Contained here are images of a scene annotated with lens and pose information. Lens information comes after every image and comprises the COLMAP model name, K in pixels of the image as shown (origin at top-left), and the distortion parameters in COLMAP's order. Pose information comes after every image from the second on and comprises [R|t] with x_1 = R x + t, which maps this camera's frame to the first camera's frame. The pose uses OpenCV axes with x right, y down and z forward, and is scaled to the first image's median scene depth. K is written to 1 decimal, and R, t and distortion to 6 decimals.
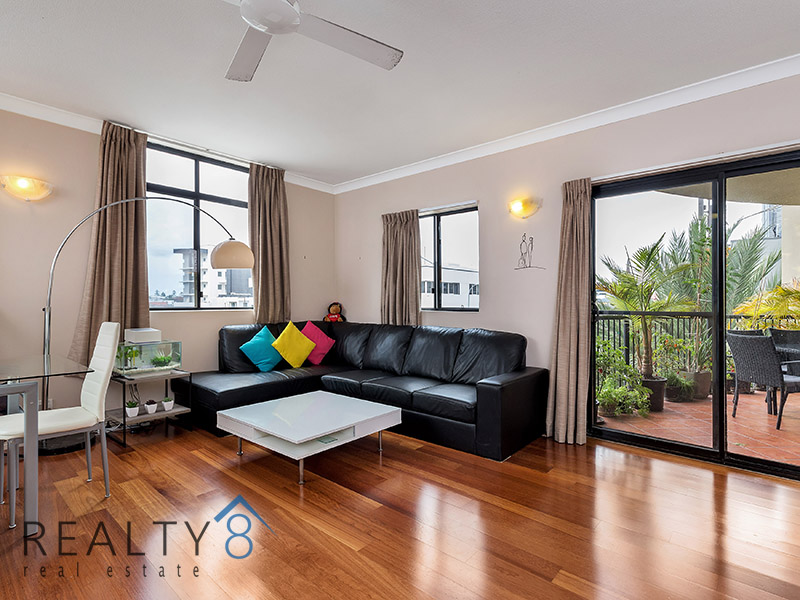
lens RADIAL K [[415.7, 0, 400.0], [0, 415.7, 300.0], [0, 0, 1]] dist [0.094048, 0.000068]
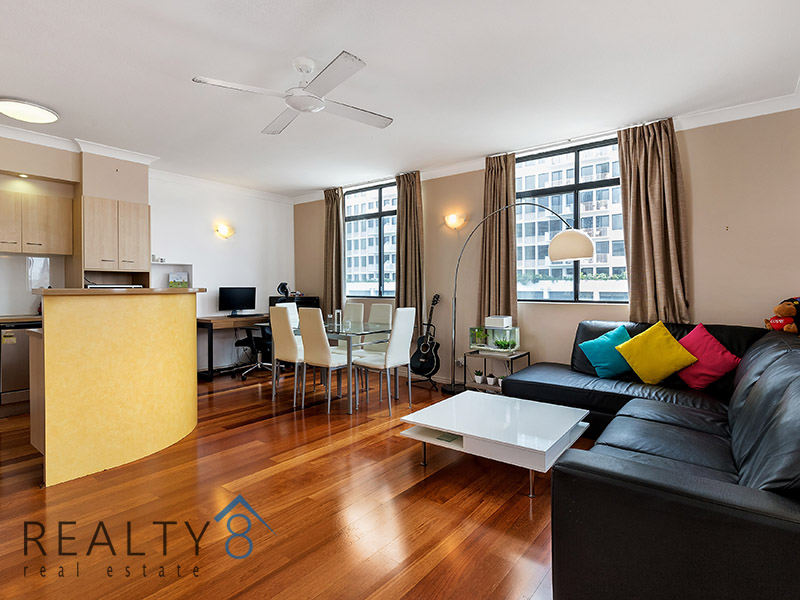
lens RADIAL K [[439.4, 0, 400.0], [0, 439.4, 300.0], [0, 0, 1]] dist [-0.000305, 0.000535]
pose [[0.076840, 0.012388, -0.996966, 0.527652], [-0.005030, 0.999915, 0.012037, 0.006670], [0.997031, 0.004089, 0.076896, 0.534073]]
